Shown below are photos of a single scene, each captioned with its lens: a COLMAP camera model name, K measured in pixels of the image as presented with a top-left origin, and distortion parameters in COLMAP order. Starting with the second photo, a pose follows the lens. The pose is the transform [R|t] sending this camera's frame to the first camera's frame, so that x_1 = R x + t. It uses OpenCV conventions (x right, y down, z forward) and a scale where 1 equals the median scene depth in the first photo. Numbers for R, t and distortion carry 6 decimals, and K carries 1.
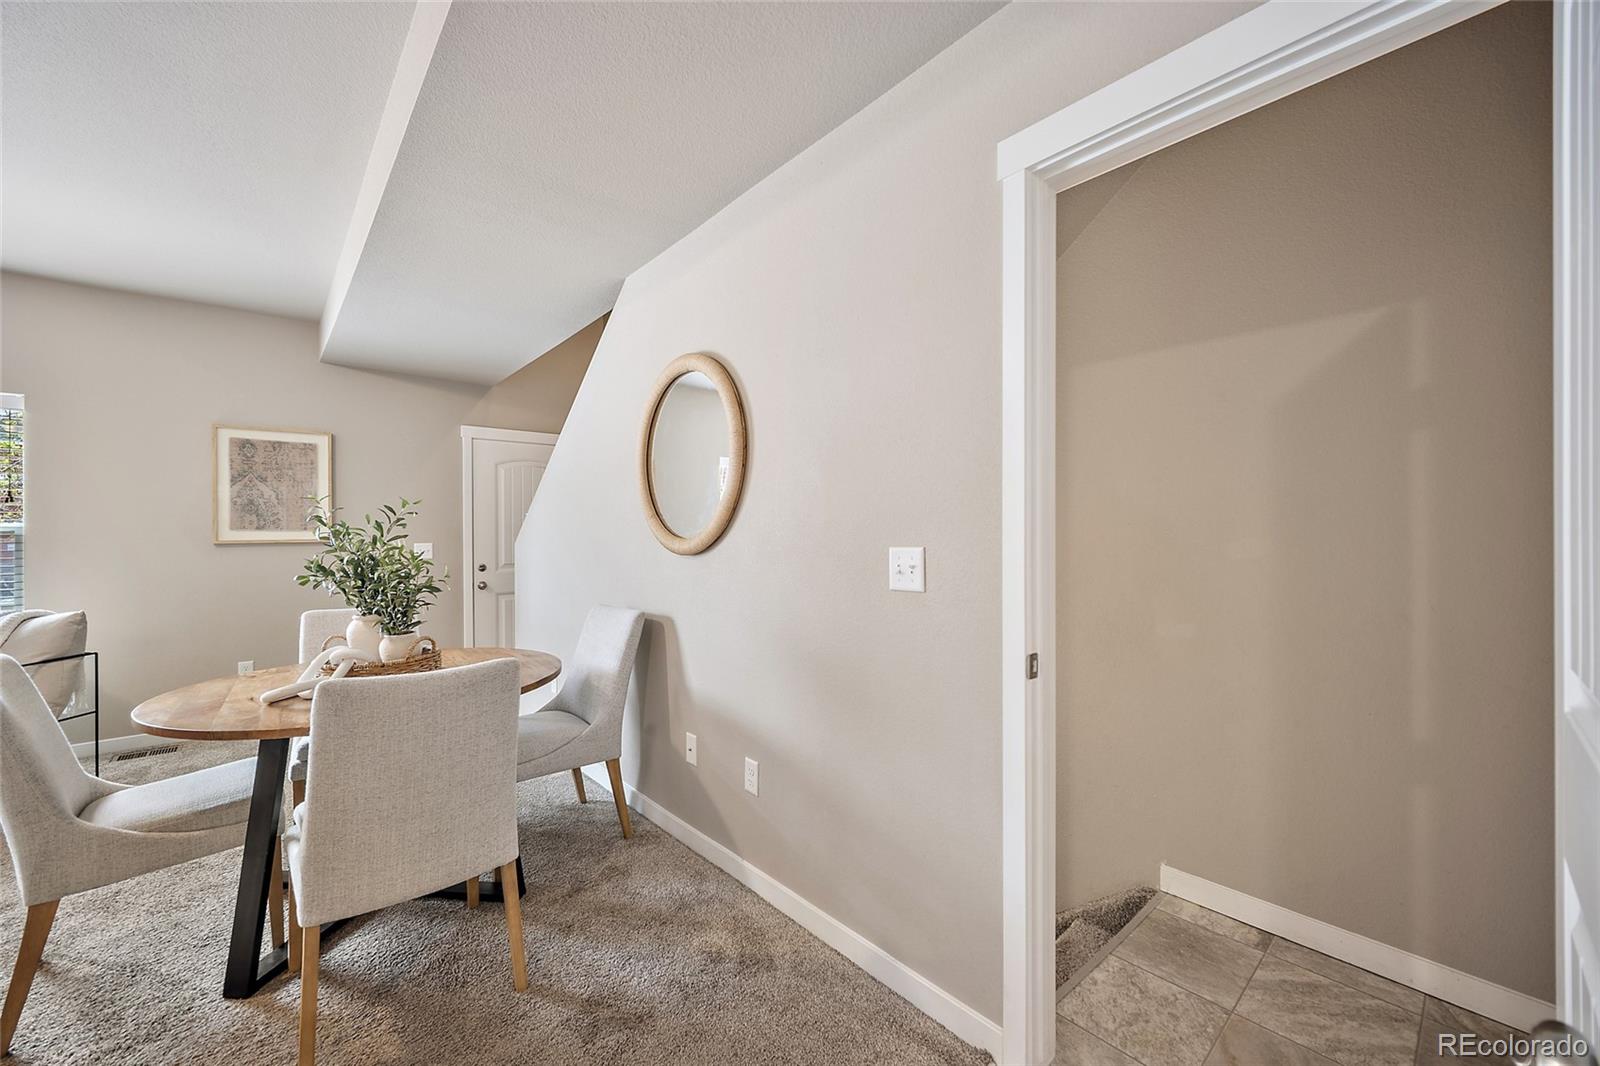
lens RADIAL K [[628.4, 0, 809.0], [0, 628.4, 531.3], [0, 0, 1]] dist [-0.004557, 0.000488]
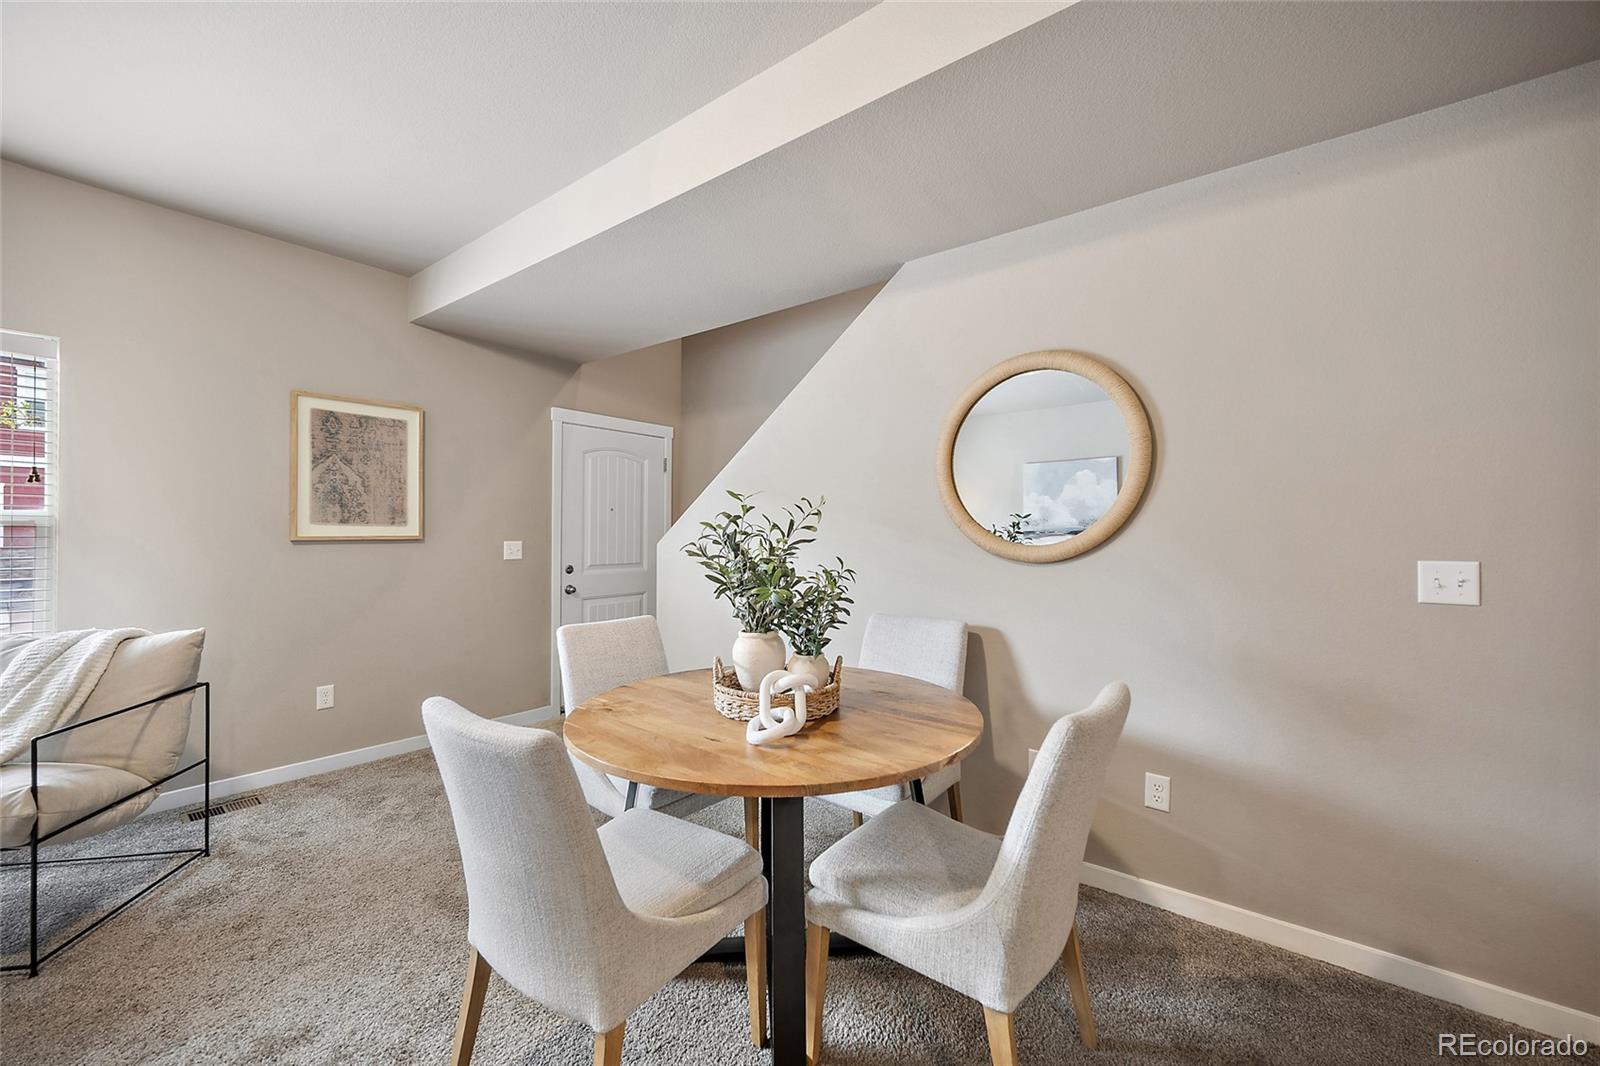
lens RADIAL K [[628.4, 0, 811.0], [0, 628.4, 532.8], [0, 0, 1]] dist [-0.004557, 0.000488]
pose [[0.981236, 0.015077, 0.192223, -0.444083], [-0.016242, 0.999858, 0.004491, -0.003738], [-0.192128, -0.007528, 0.981341, 0.084559]]
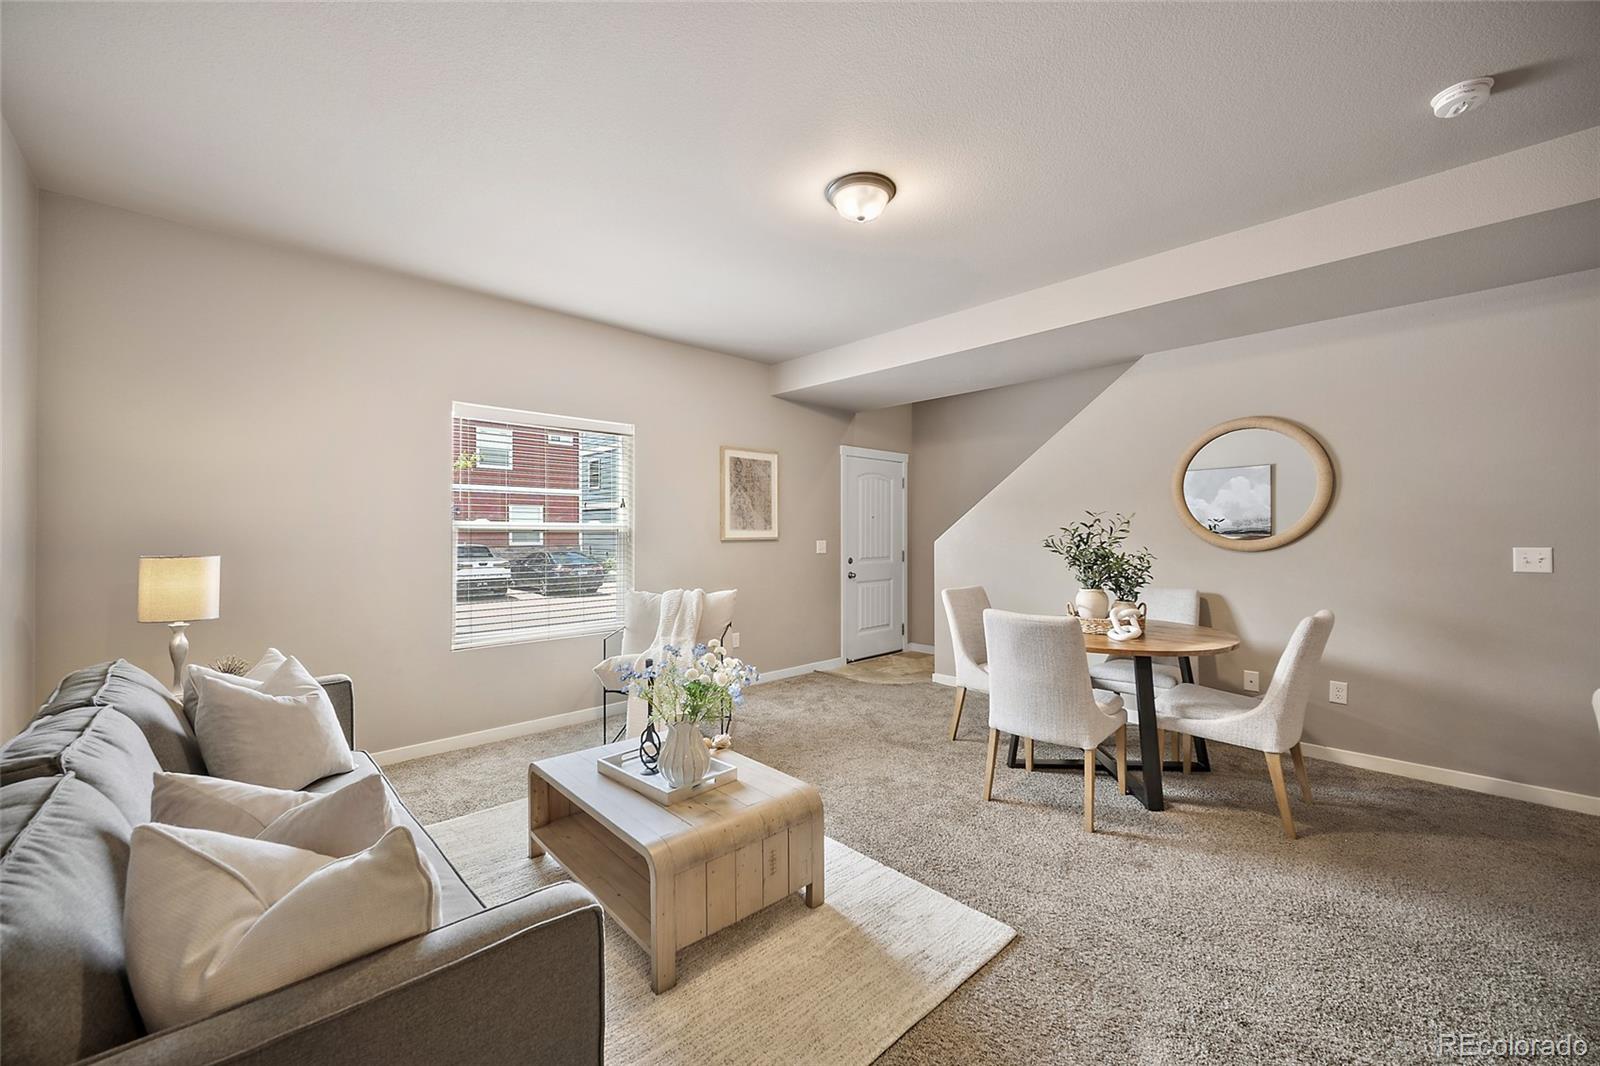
lens RADIAL K [[628.4, 0, 809.8], [0, 628.4, 532.6], [0, 0, 1]] dist [-0.004557, 0.000488]
pose [[0.999005, 0.008737, 0.043733, -0.811951], [-0.008920, 0.999952, 0.004005, -0.002228], [-0.043696, -0.004391, 0.999035, -0.273928]]
